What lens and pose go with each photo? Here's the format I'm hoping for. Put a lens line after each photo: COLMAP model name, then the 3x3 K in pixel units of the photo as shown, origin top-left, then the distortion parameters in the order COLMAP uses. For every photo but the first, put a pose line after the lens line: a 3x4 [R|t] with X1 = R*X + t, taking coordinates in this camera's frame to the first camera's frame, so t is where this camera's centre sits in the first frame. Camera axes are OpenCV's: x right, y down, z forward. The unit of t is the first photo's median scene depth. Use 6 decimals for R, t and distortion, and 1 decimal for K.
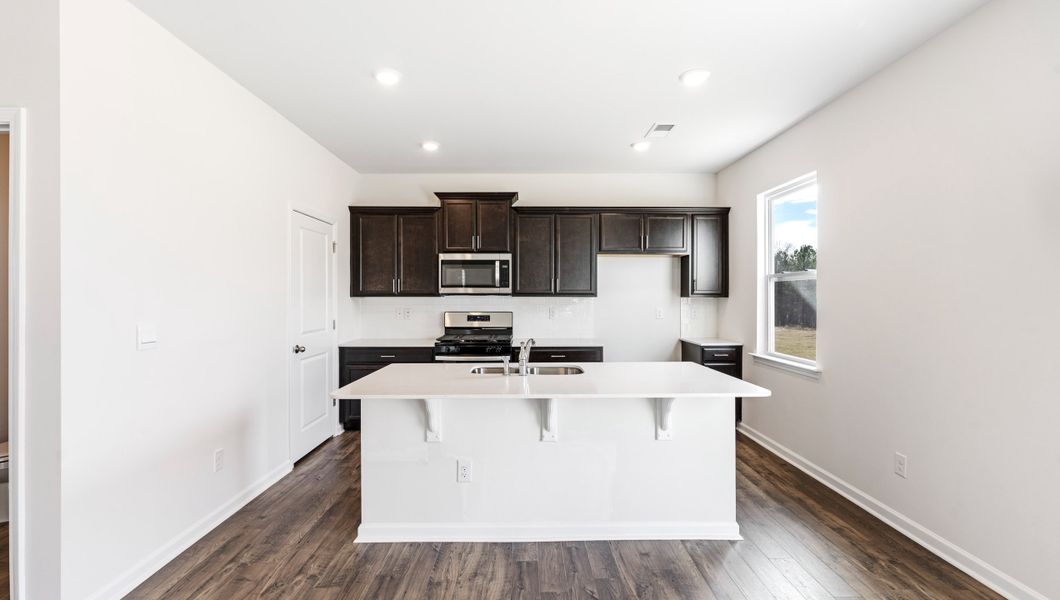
lens RADIAL K [[472.1, 0, 525.7], [0, 472.1, 298.4], [0, 0, 1]] dist [-0.002616, 0.000845]
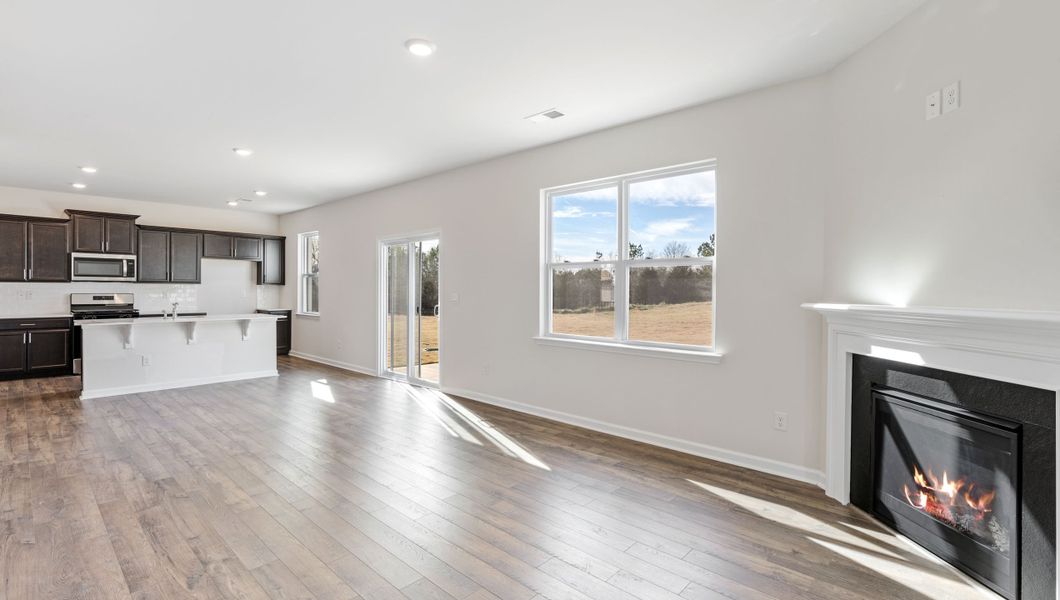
lens RADIAL K [[479.7, 0, 526.8], [0, 479.7, 294.9], [0, 0, 1]] dist [-0.000215, 0.000893]
pose [[0.687862, -0.004260, 0.725829, -0.288535], [-0.004155, 0.999943, 0.009807, 0.013586], [-0.725830, -0.009761, 0.687805, -0.998884]]
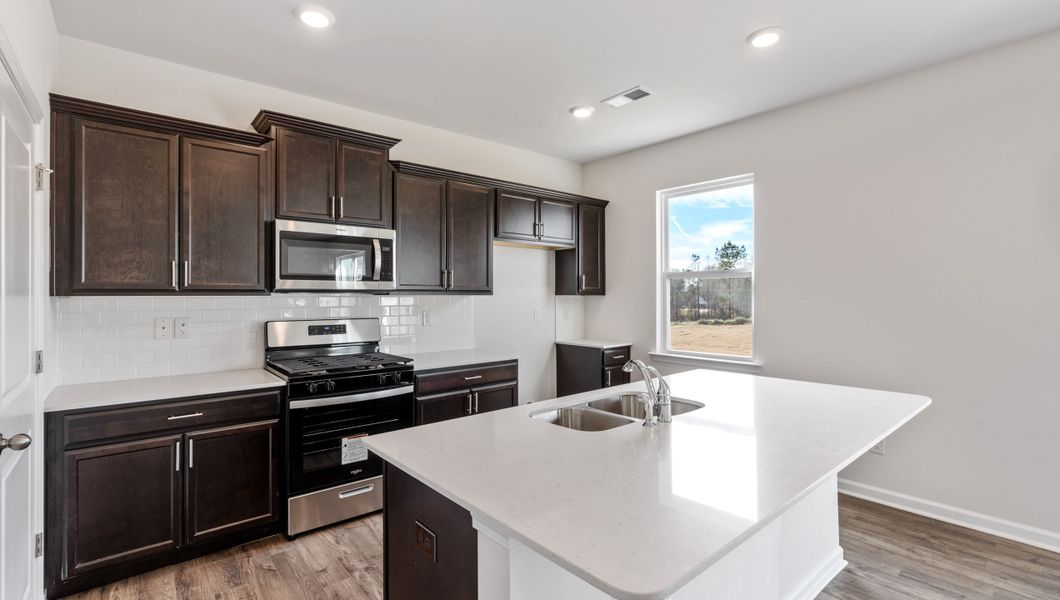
lens RADIAL K [[479.7, 0, 526.8], [0, 479.7, 294.9], [0, 0, 1]] dist [-0.000215, 0.000893]
pose [[0.769532, -0.000983, 0.638607, -0.316789], [0.003816, 0.999988, -0.003059, -0.000838], [-0.638597, 0.004792, 0.769527, 0.359582]]
